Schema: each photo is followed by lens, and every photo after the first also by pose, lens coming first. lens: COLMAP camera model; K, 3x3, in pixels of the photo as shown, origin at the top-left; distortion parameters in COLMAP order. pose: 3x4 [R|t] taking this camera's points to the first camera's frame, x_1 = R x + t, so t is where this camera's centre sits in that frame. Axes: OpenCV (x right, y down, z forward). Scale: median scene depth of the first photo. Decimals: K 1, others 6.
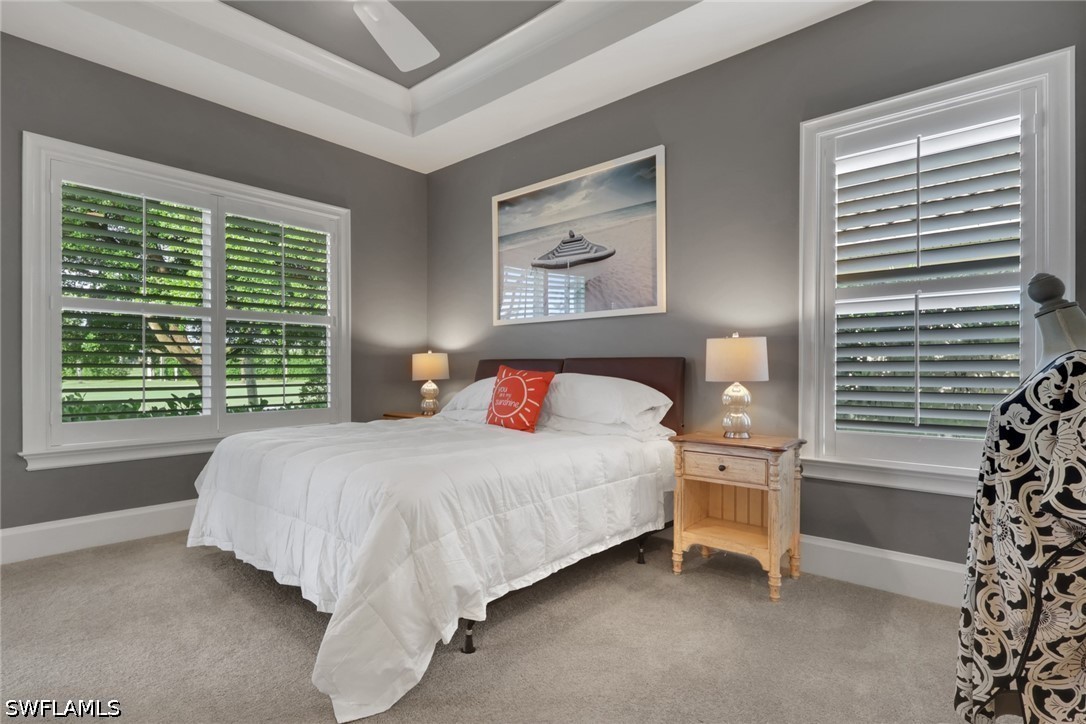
lens RADIAL K [[520.4, 0, 545.2], [0, 520.4, 362.9], [0, 0, 1]] dist [0.000480, 0.000142]
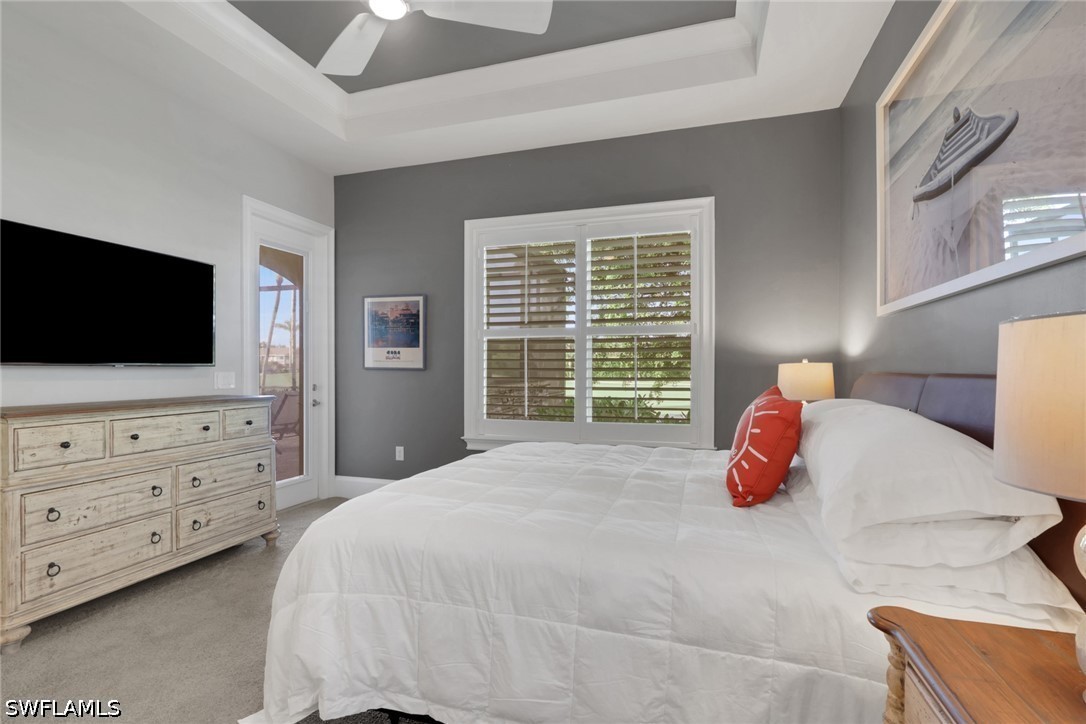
lens RADIAL K [[520.4, 0, 543.7], [0, 520.4, 373.5], [0, 0, 1]] dist [0.000480, 0.000142]
pose [[0.401206, 0.005255, -0.915973, 0.408977], [0.005030, 0.999956, 0.007940, -0.018256], [0.915974, -0.007793, 0.401161, 0.555809]]
